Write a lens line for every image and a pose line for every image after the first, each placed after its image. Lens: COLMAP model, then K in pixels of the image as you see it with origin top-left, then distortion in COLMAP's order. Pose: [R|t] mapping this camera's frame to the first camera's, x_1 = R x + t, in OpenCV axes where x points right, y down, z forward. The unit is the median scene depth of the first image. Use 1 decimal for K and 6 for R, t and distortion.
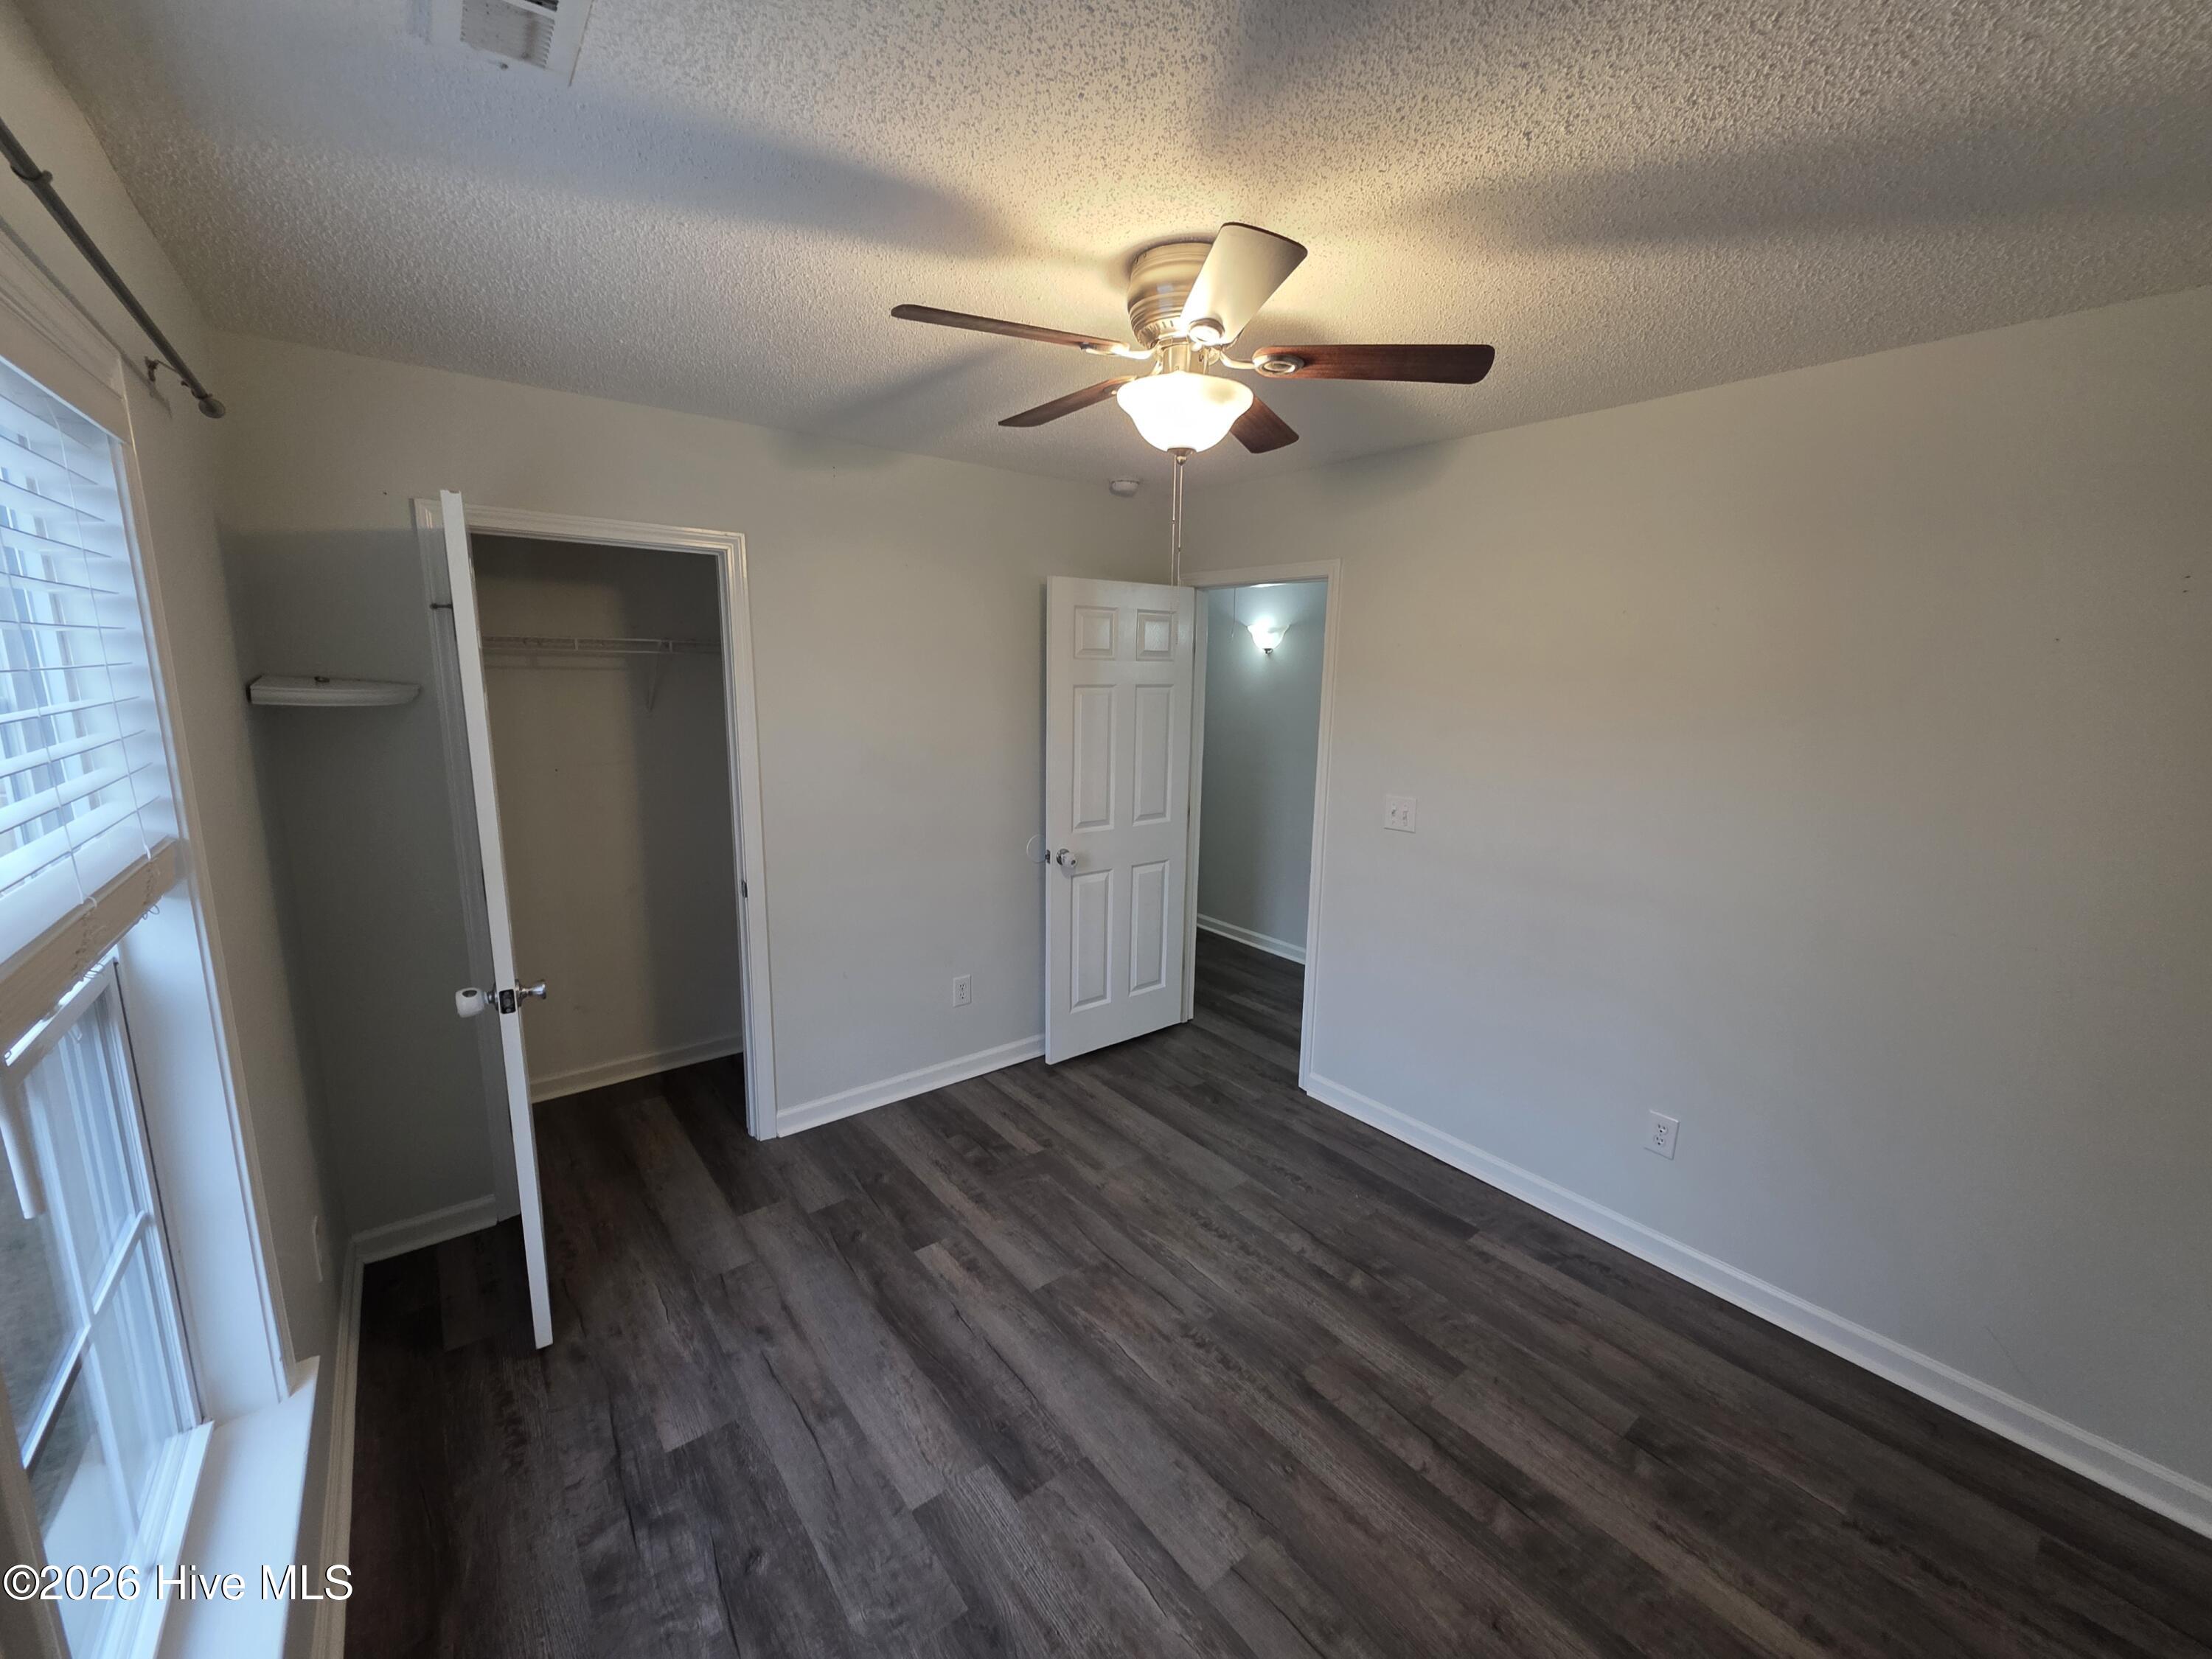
lens RADIAL K [[883.1, 0, 1099.9], [0, 883.1, 826.1], [0, 0, 1]] dist [-0.002883, -0.000005]
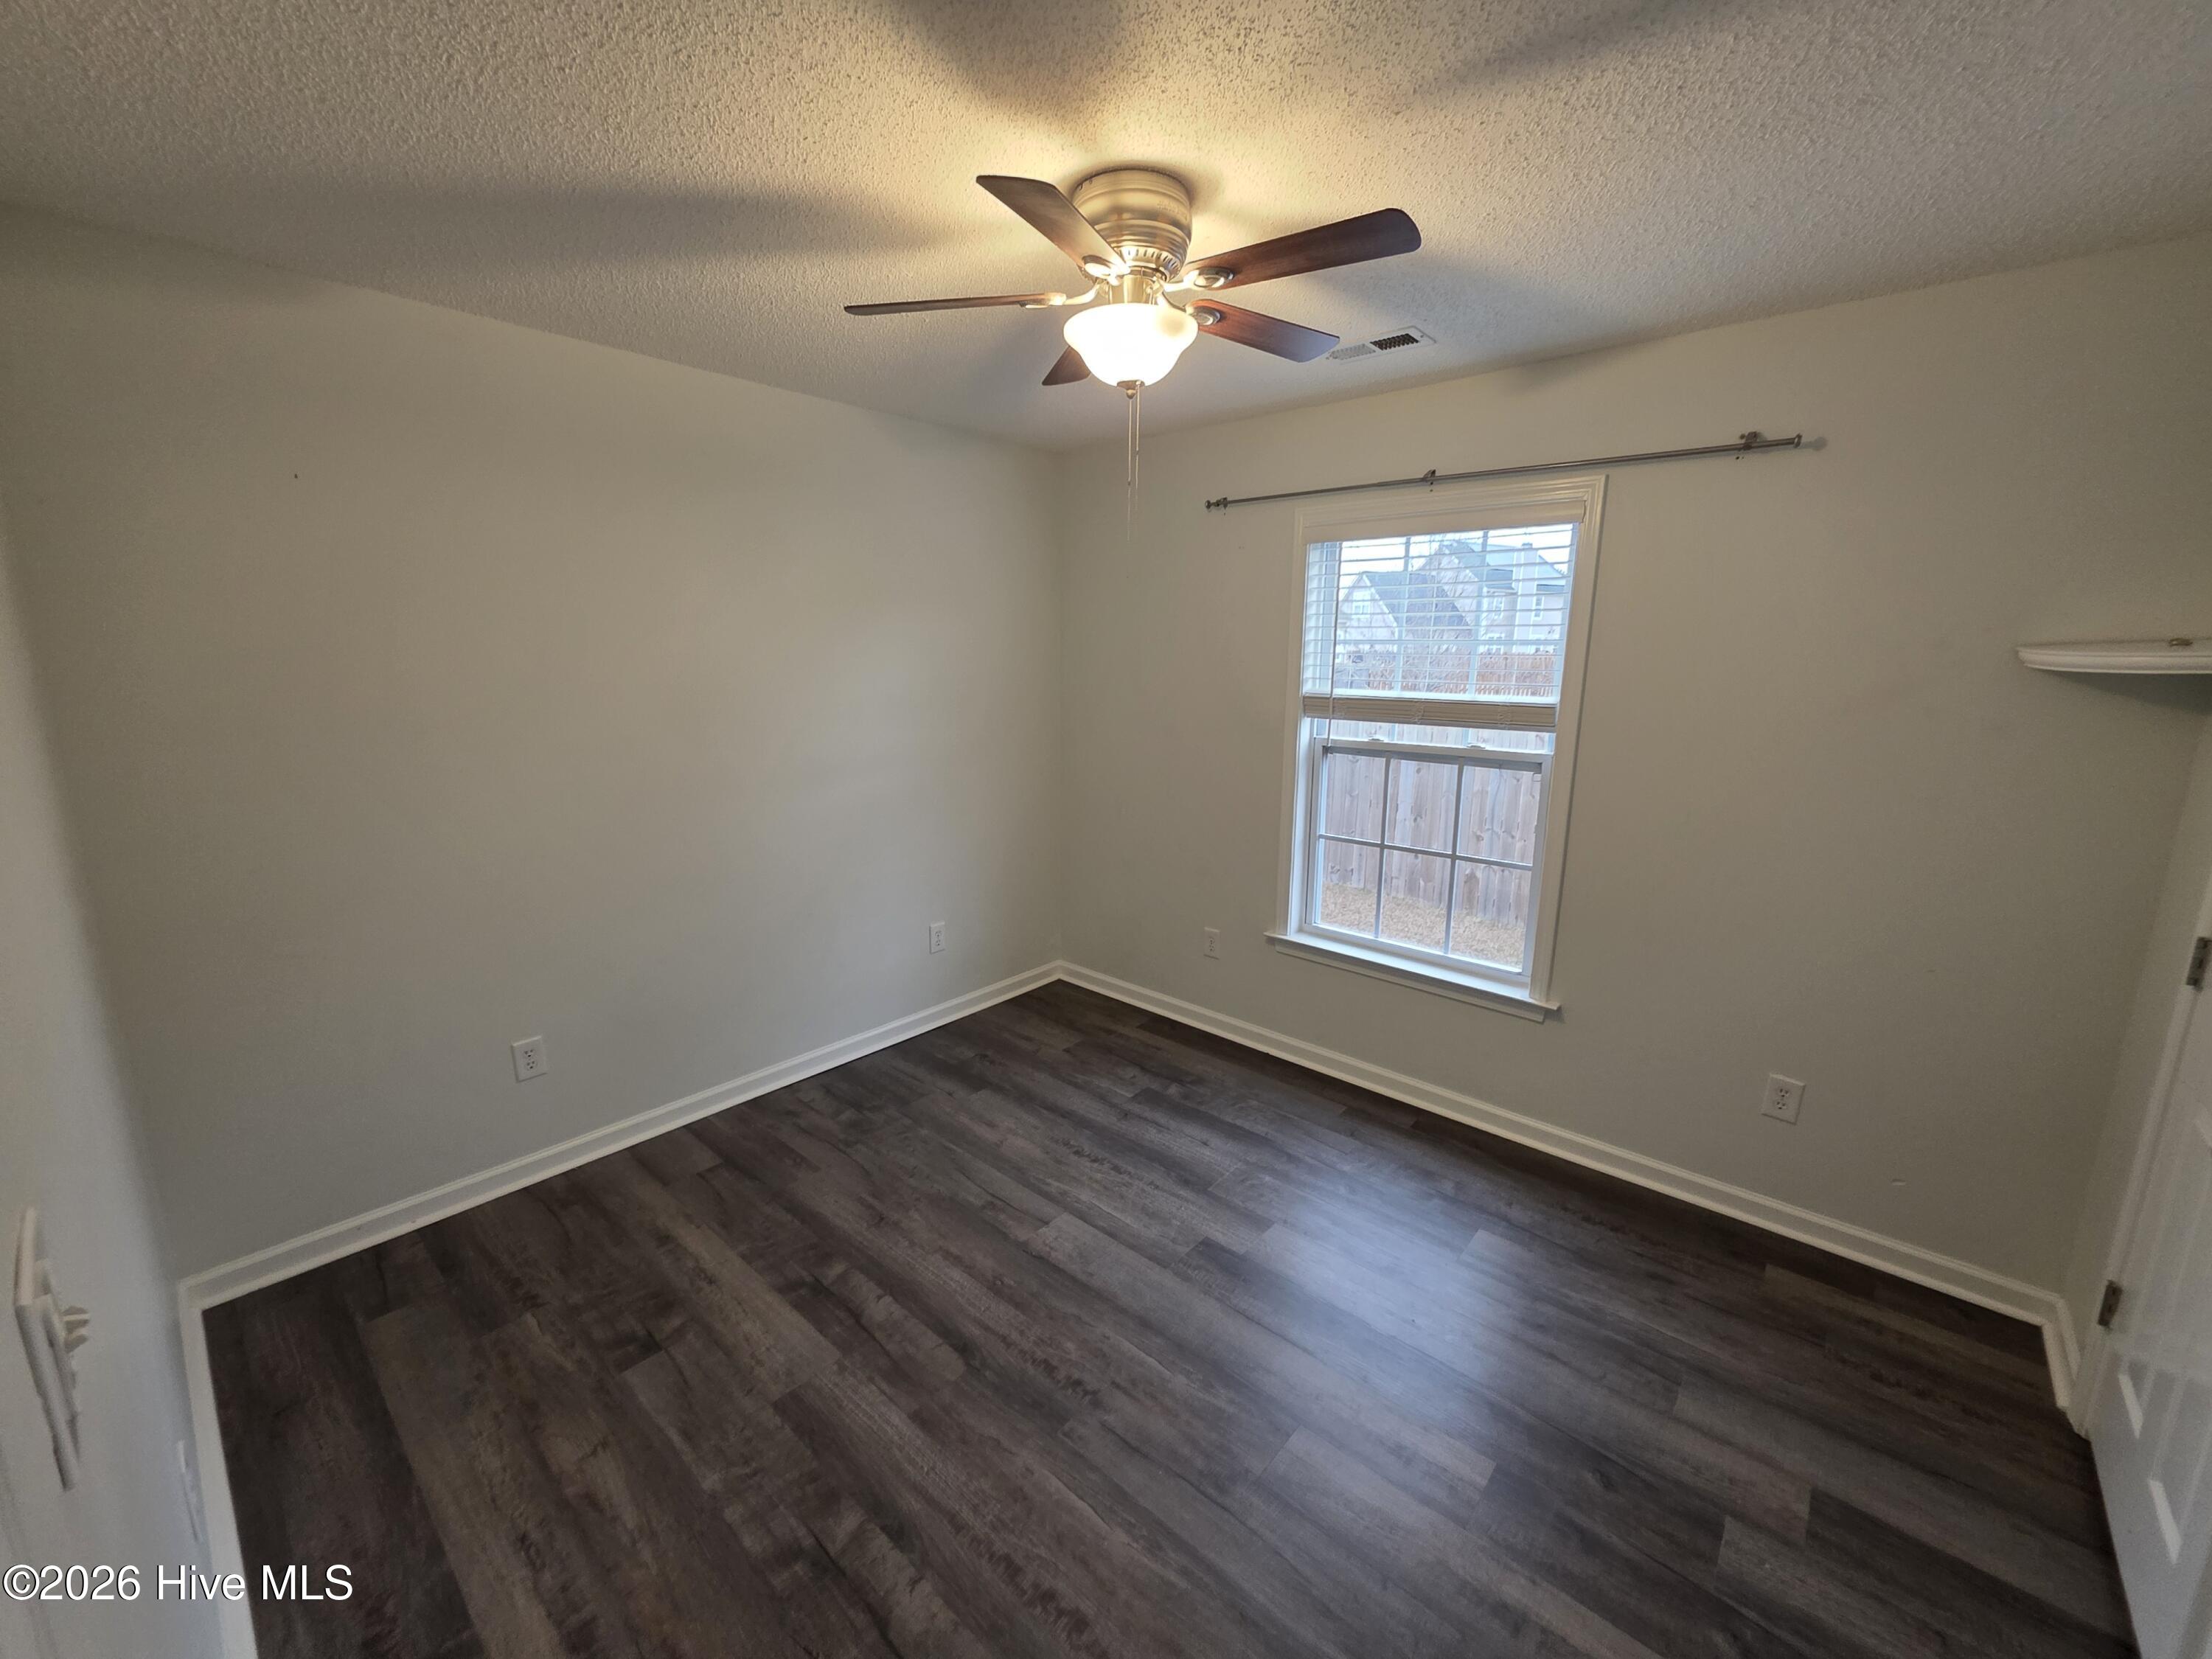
lens RADIAL K [[883.1, 0, 1099.9], [0, 883.1, 826.1], [0, 0, 1]] dist [-0.002883, -0.000005]
pose [[-0.984124, 0.010545, -0.177170, 0.264683], [-0.056372, 0.927972, 0.368361, -0.270427], [0.168294, 0.372500, -0.912645, 1.755412]]
